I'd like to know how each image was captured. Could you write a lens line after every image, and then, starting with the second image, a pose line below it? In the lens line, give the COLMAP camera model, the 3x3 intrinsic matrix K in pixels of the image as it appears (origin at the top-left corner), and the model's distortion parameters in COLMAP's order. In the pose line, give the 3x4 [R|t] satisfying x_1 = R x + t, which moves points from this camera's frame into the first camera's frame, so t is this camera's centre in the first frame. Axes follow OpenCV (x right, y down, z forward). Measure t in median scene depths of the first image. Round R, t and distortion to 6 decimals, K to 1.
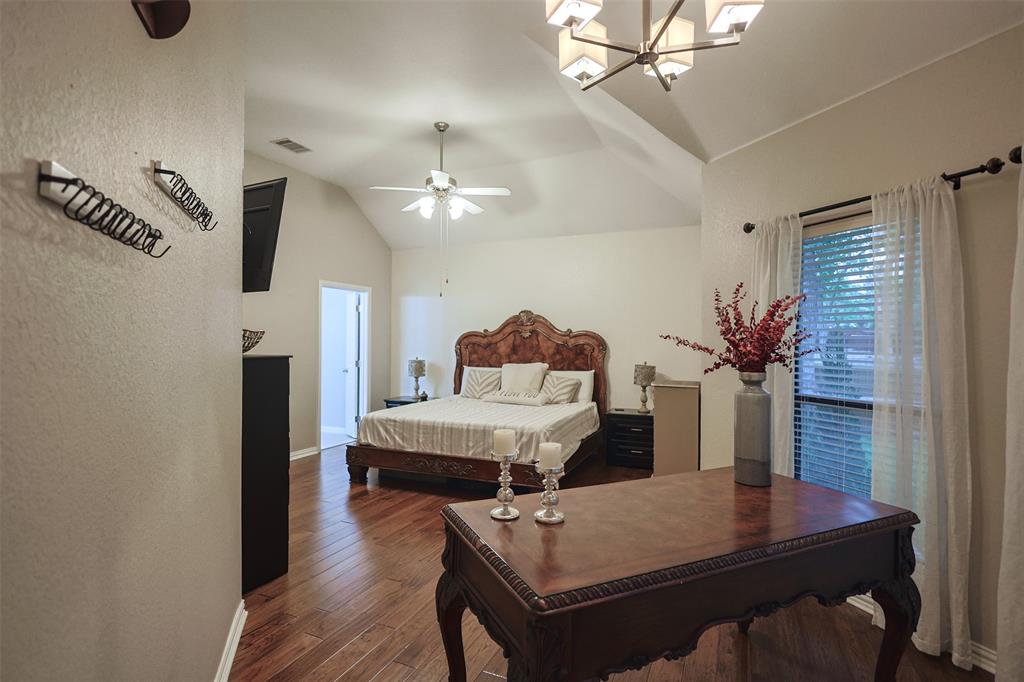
lens RADIAL K [[503.4, 0, 512.1], [0, 503.4, 338.4], [0, 0, 1]] dist [0.001167, -0.000028]
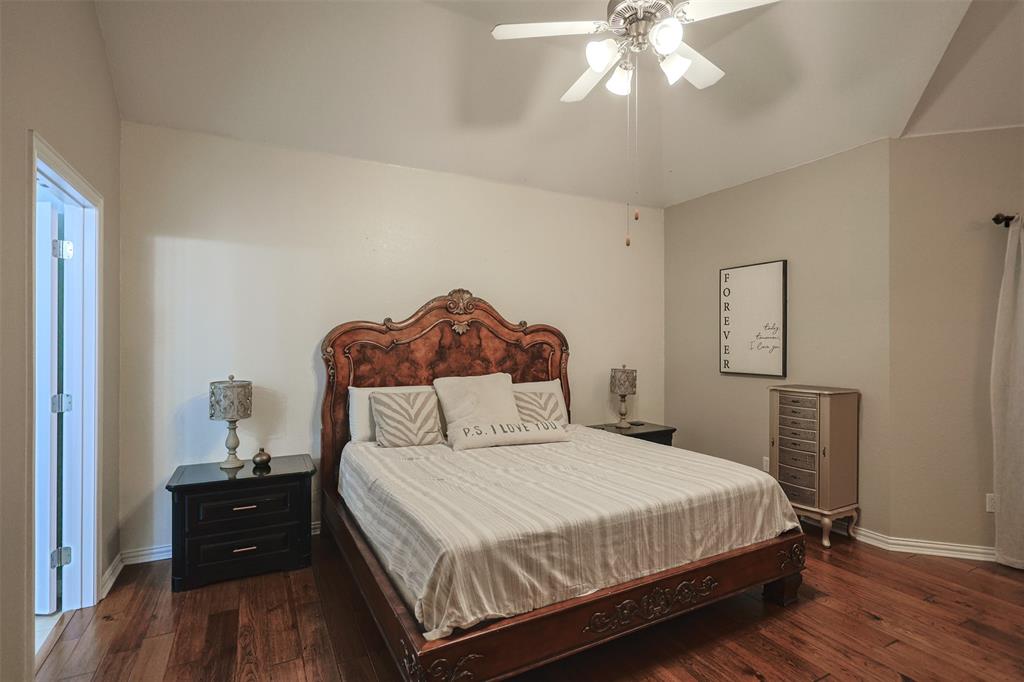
lens RADIAL K [[503.4, 0, 512.1], [0, 503.4, 338.4], [0, 0, 1]] dist [0.001167, -0.000028]
pose [[0.612969, -0.001567, 0.790106, -0.444604], [-0.001887, 0.999992, 0.003447, 0.002205], [-0.790105, -0.003604, 0.612961, 0.600108]]
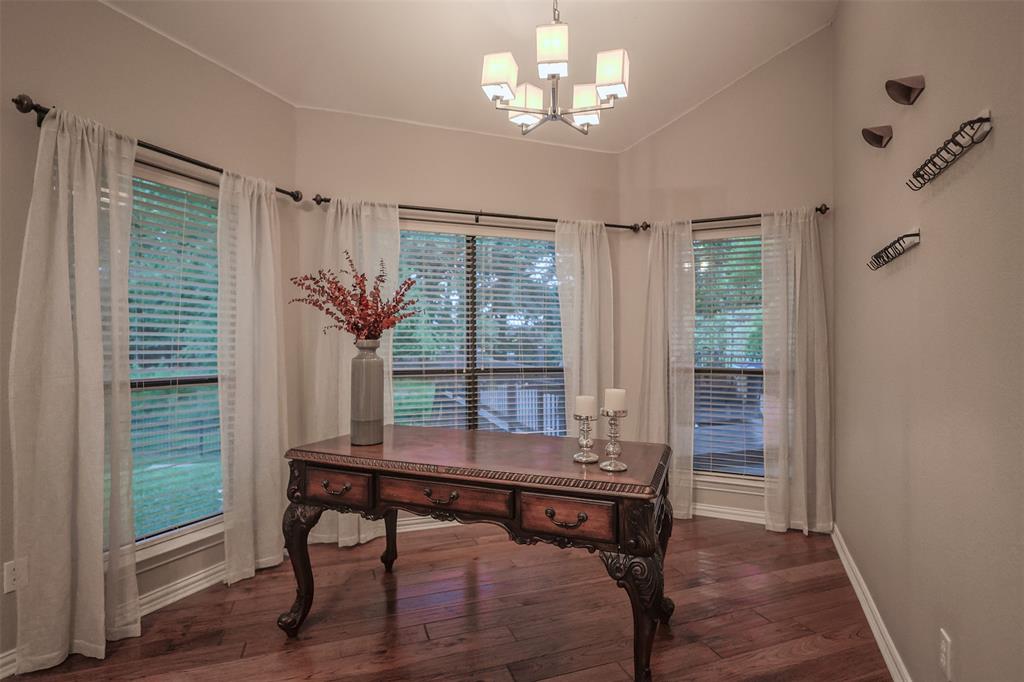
lens RADIAL K [[505.6, 0, 512.0], [0, 505.6, 340.5], [0, 0, 1]] dist [-0.000486, -0.000531]
pose [[-0.704072, -0.005098, 0.710110, -0.174249], [-0.010349, 0.999942, -0.003082, 0.024039], [-0.710053, -0.009519, -0.704084, 0.529474]]
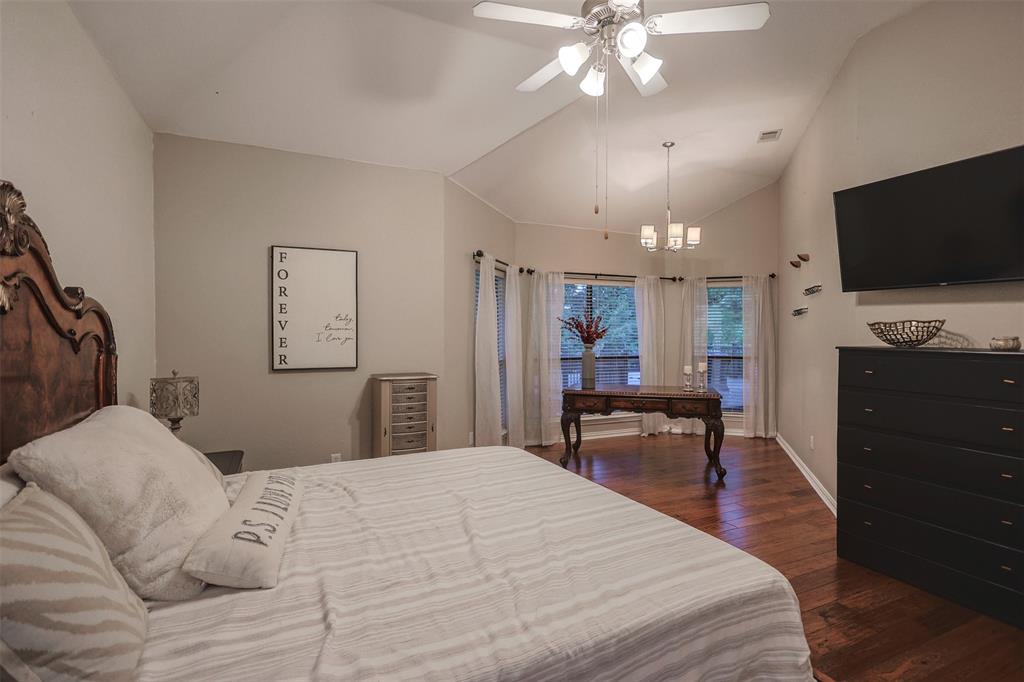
lens RADIAL K [[503.4, 0, 512.1], [0, 503.4, 338.4], [0, 0, 1]] dist [0.001167, -0.000028]
pose [[-0.764338, -0.013427, 0.644676, -0.290667], [-0.008964, 0.999908, 0.010198, 0.006458], [-0.644753, 0.002015, -0.764388, 1.084057]]
